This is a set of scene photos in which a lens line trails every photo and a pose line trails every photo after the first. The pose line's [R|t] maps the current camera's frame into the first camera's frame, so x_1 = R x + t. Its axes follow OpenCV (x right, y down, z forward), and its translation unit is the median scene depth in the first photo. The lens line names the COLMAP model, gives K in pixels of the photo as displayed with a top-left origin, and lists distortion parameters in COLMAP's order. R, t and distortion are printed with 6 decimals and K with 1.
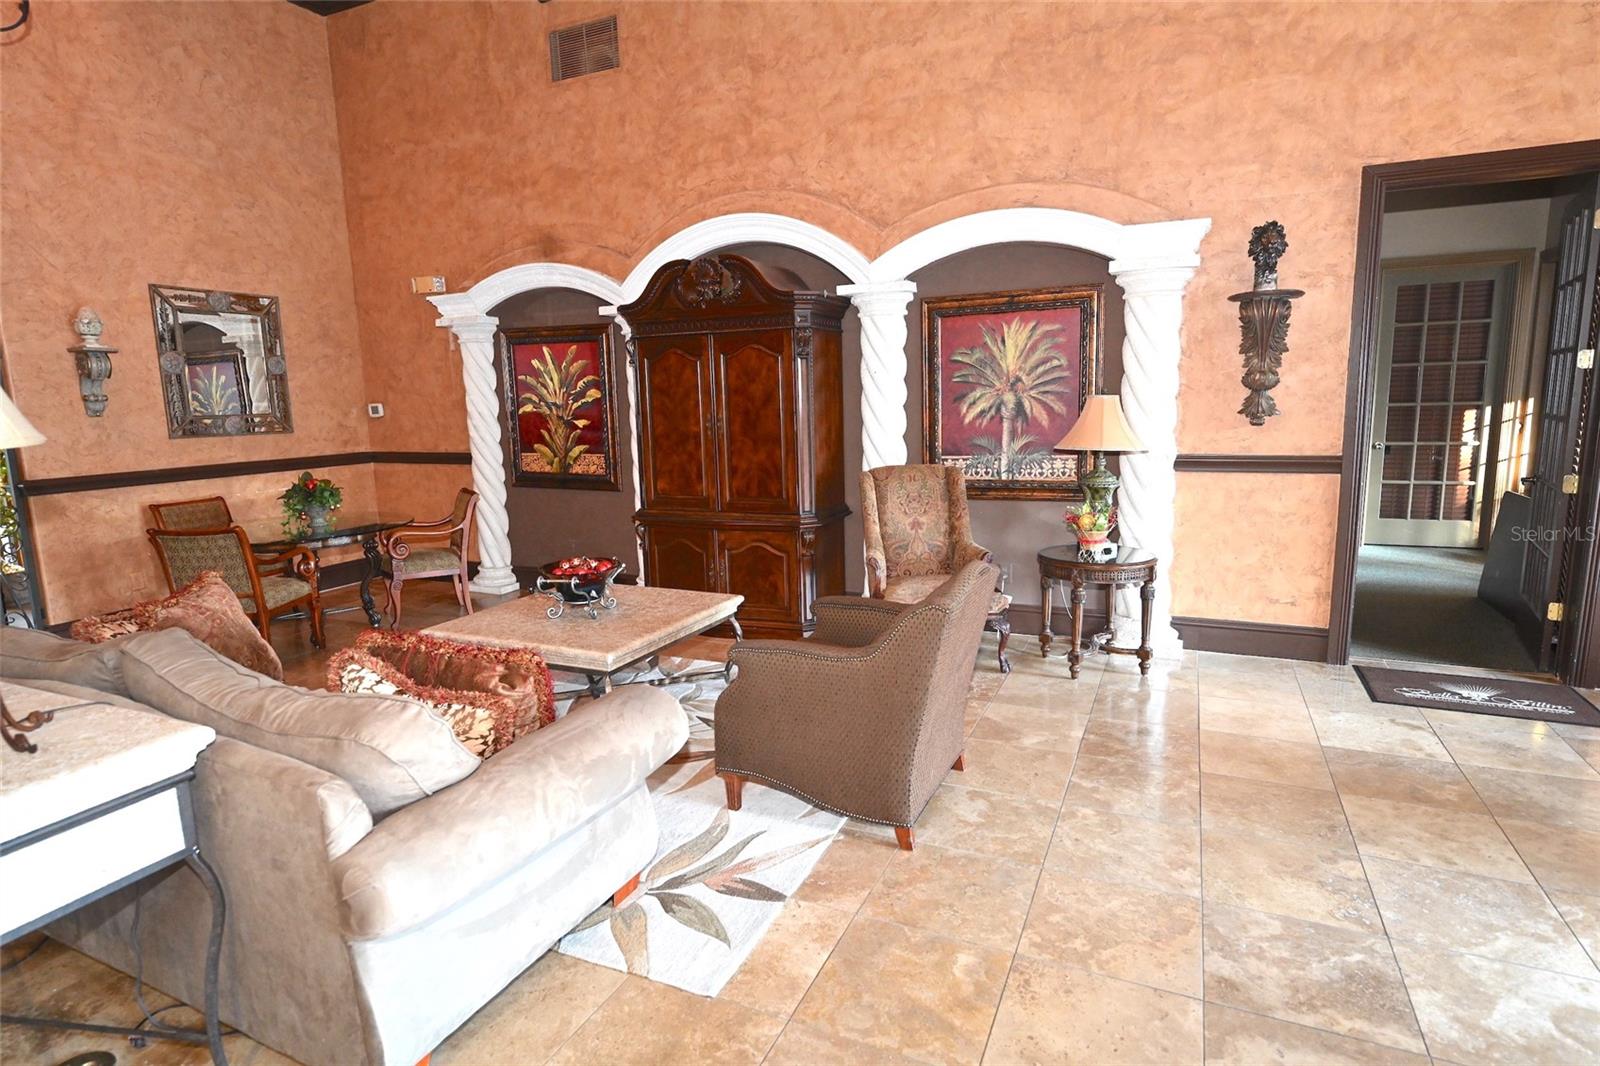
lens RADIAL K [[847.3, 0, 800.0], [0, 847.3, 533.0], [0, 0, 1]] dist [0.000062, -0.000215]
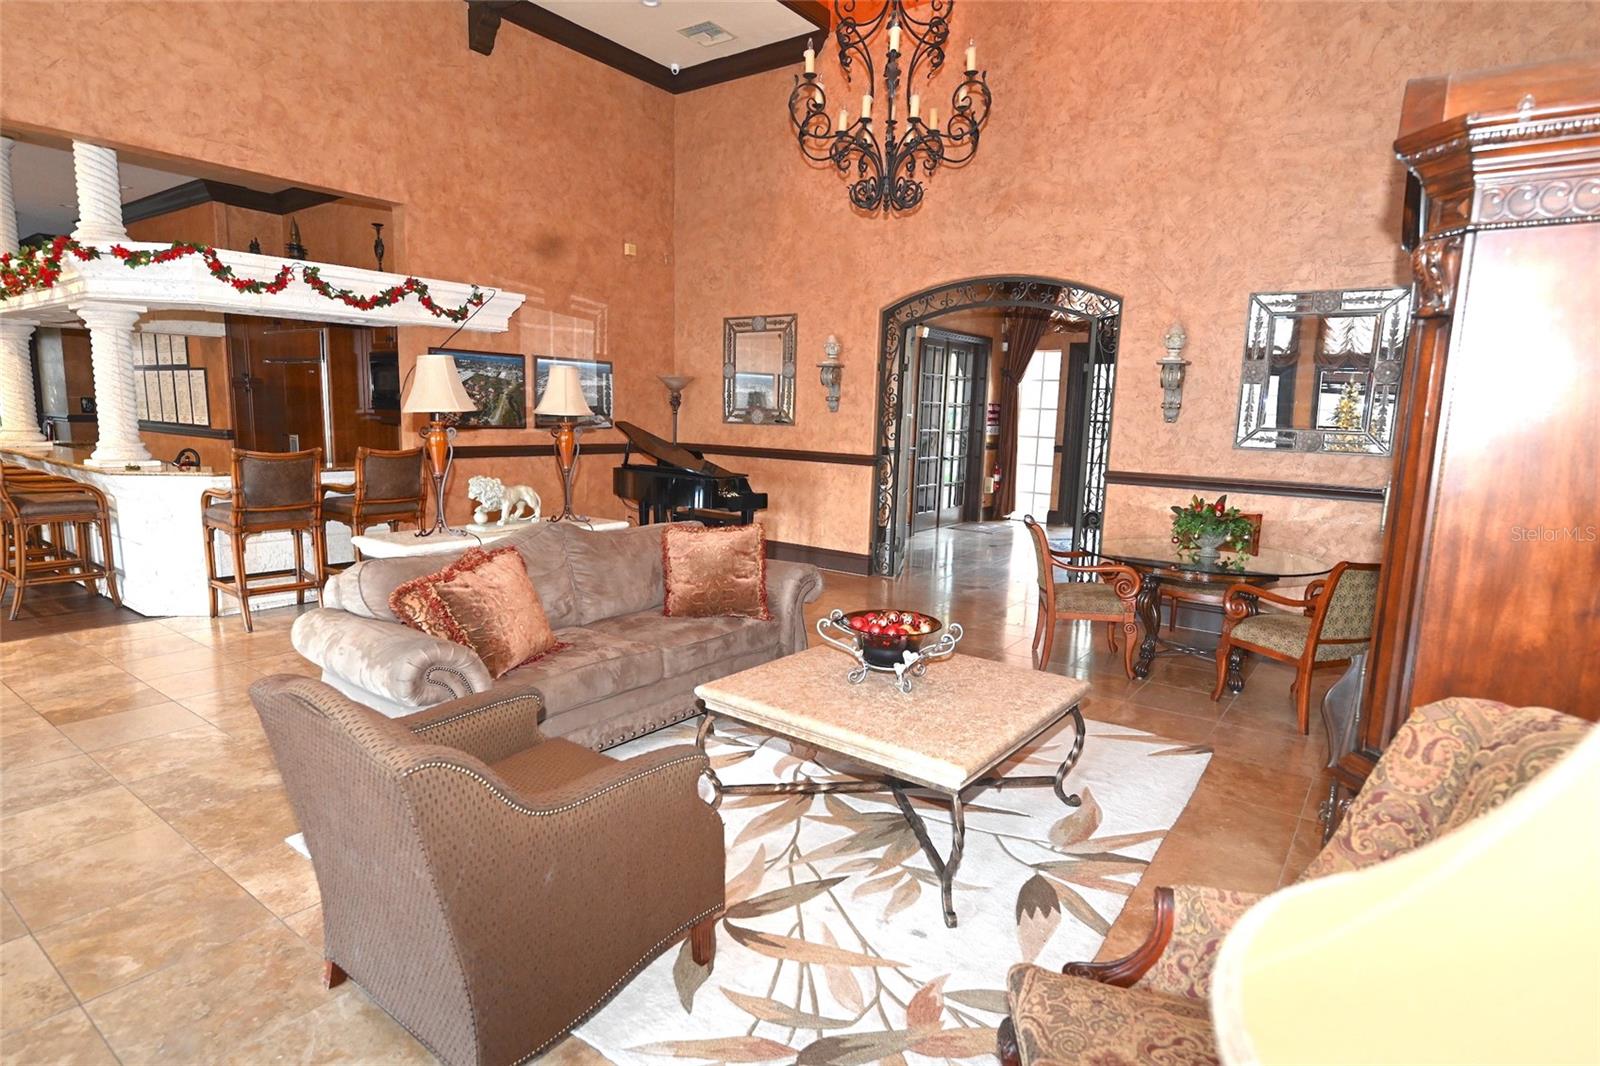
lens RADIAL K [[853.0, 0, 796.4], [0, 853.0, 541.7], [0, 0, 1]] dist [-0.000230, -0.000215]
pose [[-0.214251, 0.173428, -0.961259, 0.574511], [-0.179853, 0.960281, 0.213339, -0.210019], [0.960078, 0.218593, -0.174549, 1.159256]]
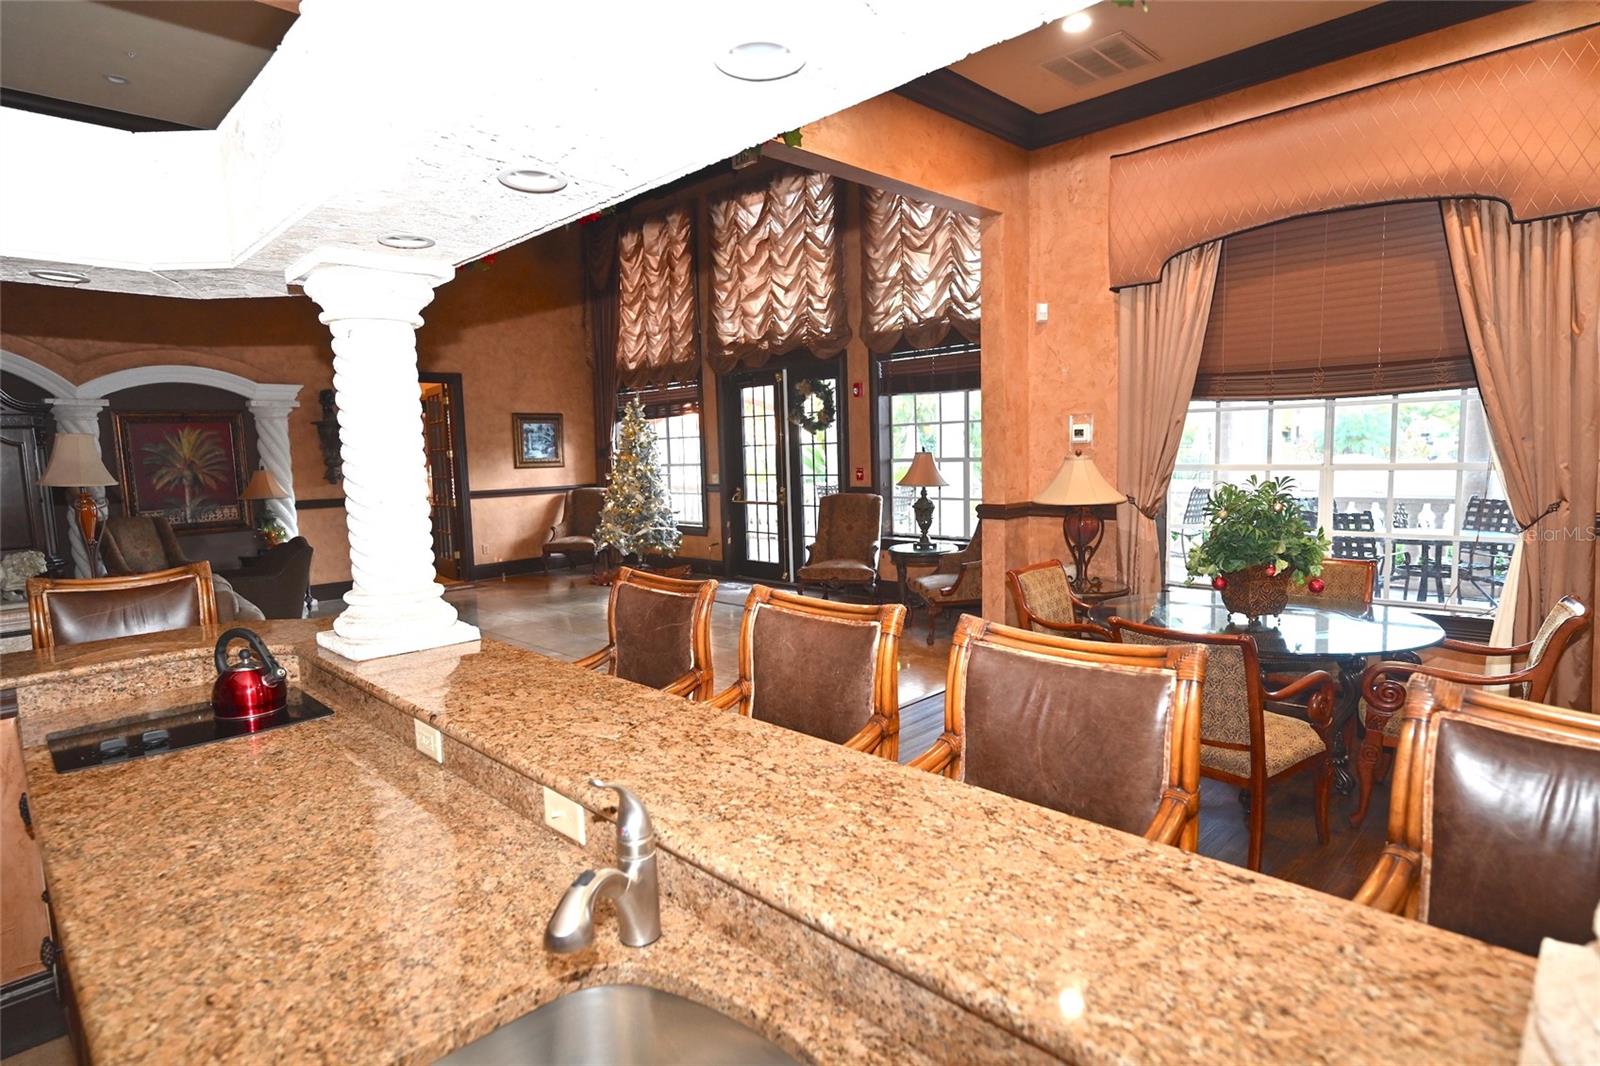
lens RADIAL K [[847.3, 0, 800.0], [0, 847.3, 533.0], [0, 0, 1]] dist [0.000062, -0.000215]
pose [[0.342904, -0.080717, 0.935896, -0.906393], [0.168093, 0.985493, 0.023407, 0.118429], [-0.924209, 0.149291, 0.351498, -0.676309]]
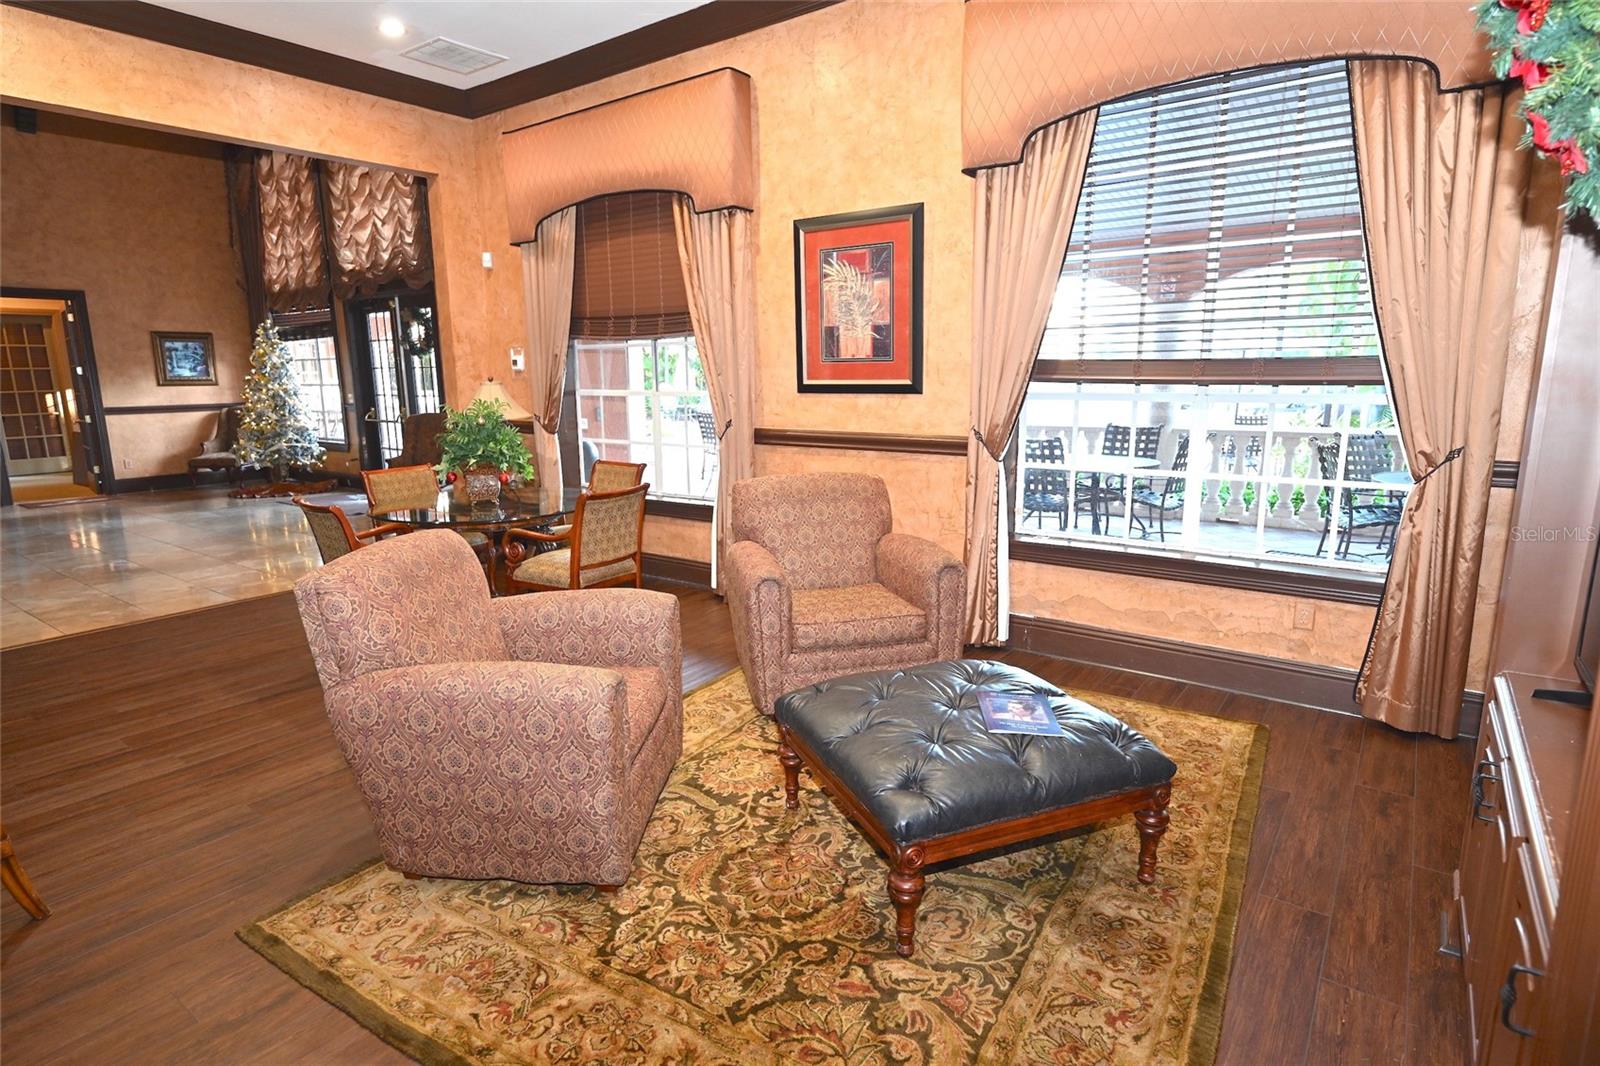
lens RADIAL K [[853.0, 0, 796.4], [0, 853.0, 541.7], [0, 0, 1]] dist [-0.000230, -0.000215]
pose [[0.208127, -0.171716, 0.962911, -1.004324], [0.158264, 0.977408, 0.140094, 0.237224], [-0.965213, 0.123237, 0.230601, -1.359856]]
